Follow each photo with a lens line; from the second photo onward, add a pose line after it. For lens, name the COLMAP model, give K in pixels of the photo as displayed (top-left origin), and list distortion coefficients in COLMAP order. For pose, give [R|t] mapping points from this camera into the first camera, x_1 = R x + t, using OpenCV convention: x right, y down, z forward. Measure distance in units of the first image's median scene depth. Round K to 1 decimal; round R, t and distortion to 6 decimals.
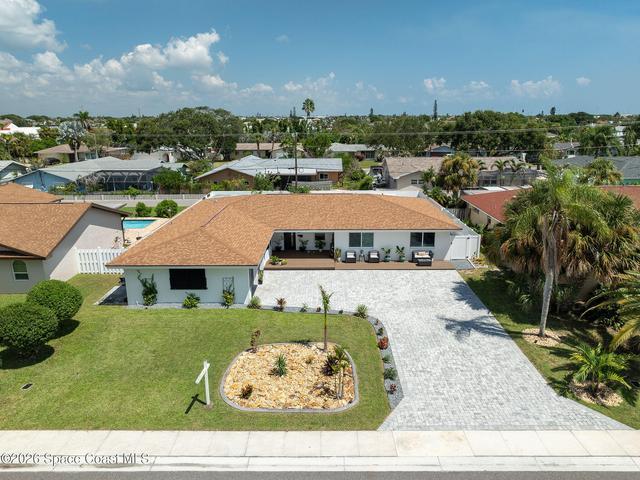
lens RADIAL K [[448.3, 0, 341.2], [0, 448.3, 240.5], [0, 0, 1]] dist [0.005105, -0.077020]
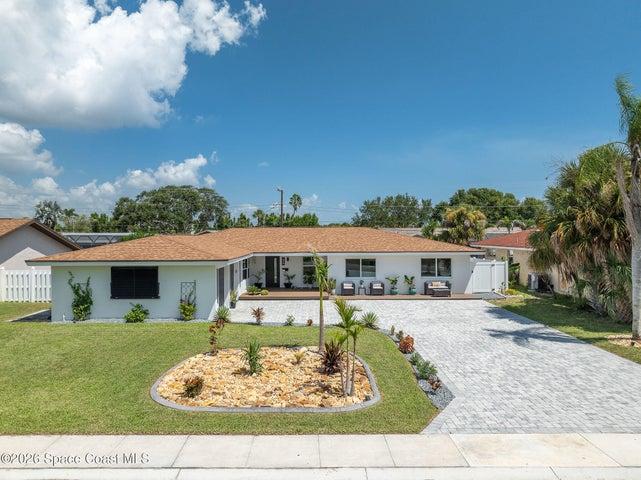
lens RADIAL K [[452.9, 0, 320.5], [0, 452.9, 240.0], [0, 0, 1]] dist [-0.005262, -0.003170]
pose [[0.999841, -0.011130, -0.013959, -0.020512], [0.006993, 0.963566, -0.267378, 0.219035], [0.016426, 0.267237, 0.963491, 0.255153]]
